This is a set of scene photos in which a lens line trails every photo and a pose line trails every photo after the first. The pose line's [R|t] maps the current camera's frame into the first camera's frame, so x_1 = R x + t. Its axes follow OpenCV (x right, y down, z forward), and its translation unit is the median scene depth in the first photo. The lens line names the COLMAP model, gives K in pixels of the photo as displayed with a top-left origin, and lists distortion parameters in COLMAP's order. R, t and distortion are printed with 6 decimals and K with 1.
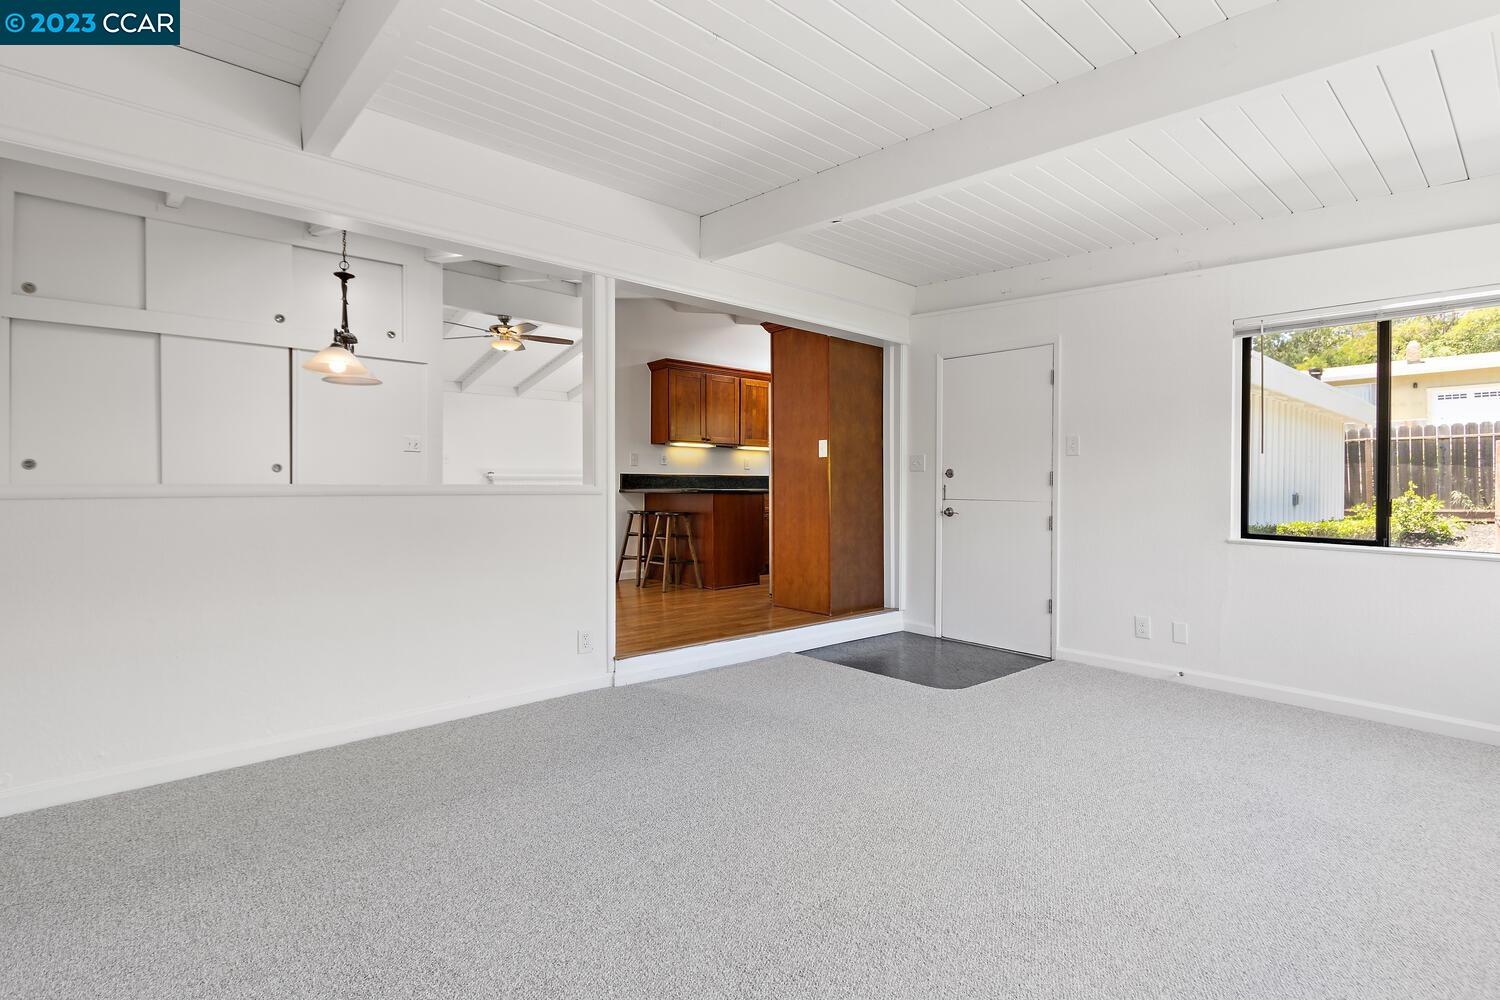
lens RADIAL K [[706.2, 0, 751.6], [0, 706.2, 480.1], [0, 0, 1]] dist [0.001730, -0.000823]
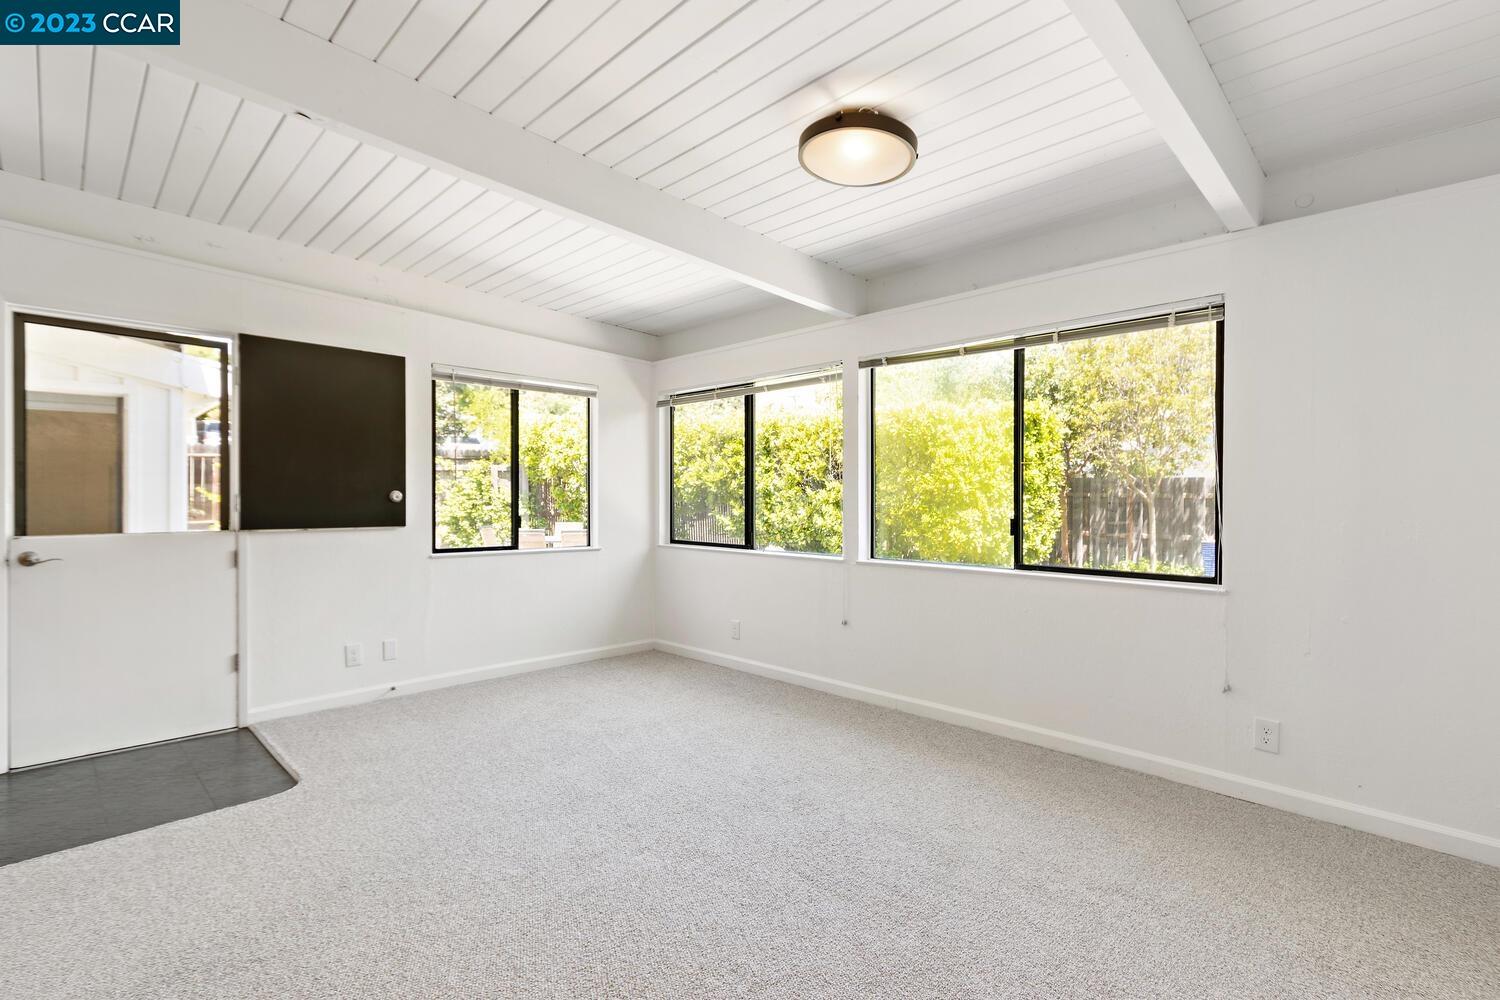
lens RADIAL K [[705.5, 0, 741.8], [0, 705.5, 518.1], [0, 0, 1]] dist [0.000777, -0.000252]
pose [[-0.056198, -0.030442, 0.997955, -0.465041], [0.001144, 0.999532, 0.030554, -0.010533], [-0.998419, 0.002859, -0.056137, 0.541714]]
